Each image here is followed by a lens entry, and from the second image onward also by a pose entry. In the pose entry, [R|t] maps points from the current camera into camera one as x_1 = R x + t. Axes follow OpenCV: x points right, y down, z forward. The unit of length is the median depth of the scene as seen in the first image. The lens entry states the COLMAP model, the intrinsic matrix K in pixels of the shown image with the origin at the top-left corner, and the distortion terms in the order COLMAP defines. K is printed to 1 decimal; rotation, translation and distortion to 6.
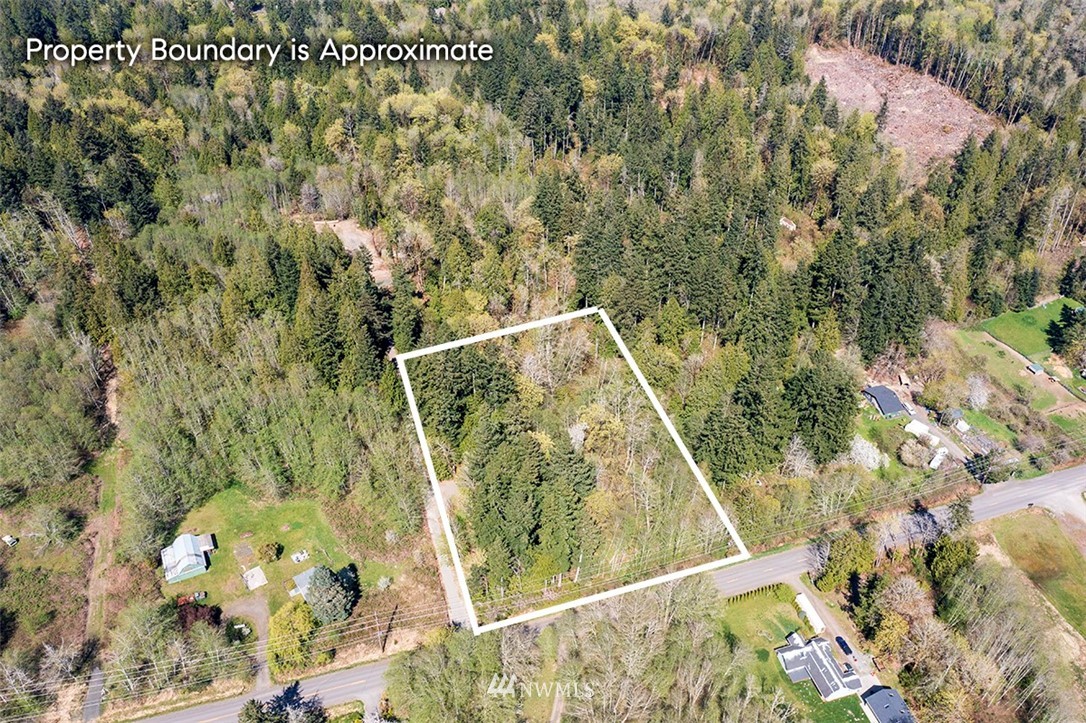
lens RADIAL K [[863.7, 0, 543.0], [0, 863.7, 361.5], [0, 0, 1]] dist [-0.003530, 0.002259]
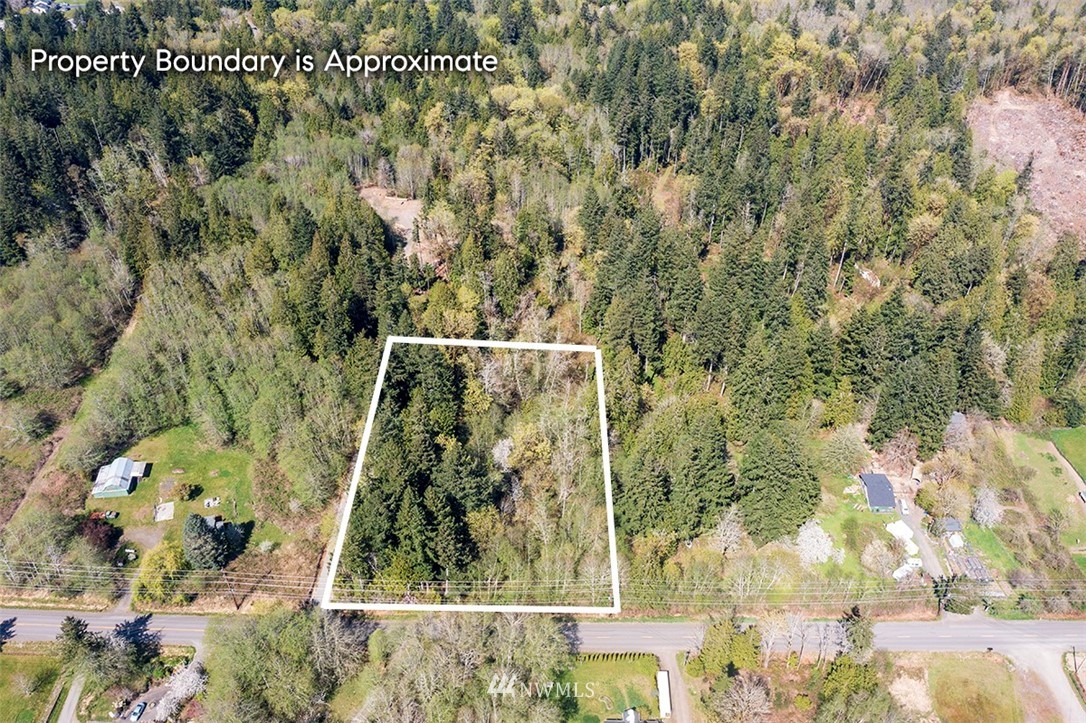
lens RADIAL K [[863.7, 0, 543.0], [0, 863.7, 361.5], [0, 0, 1]] dist [-0.003530, 0.002259]
pose [[0.949293, 0.198833, -0.243534, 0.227433], [-0.197496, 0.979840, 0.030151, -0.039207], [0.244620, 0.019475, 0.969423, 0.044911]]
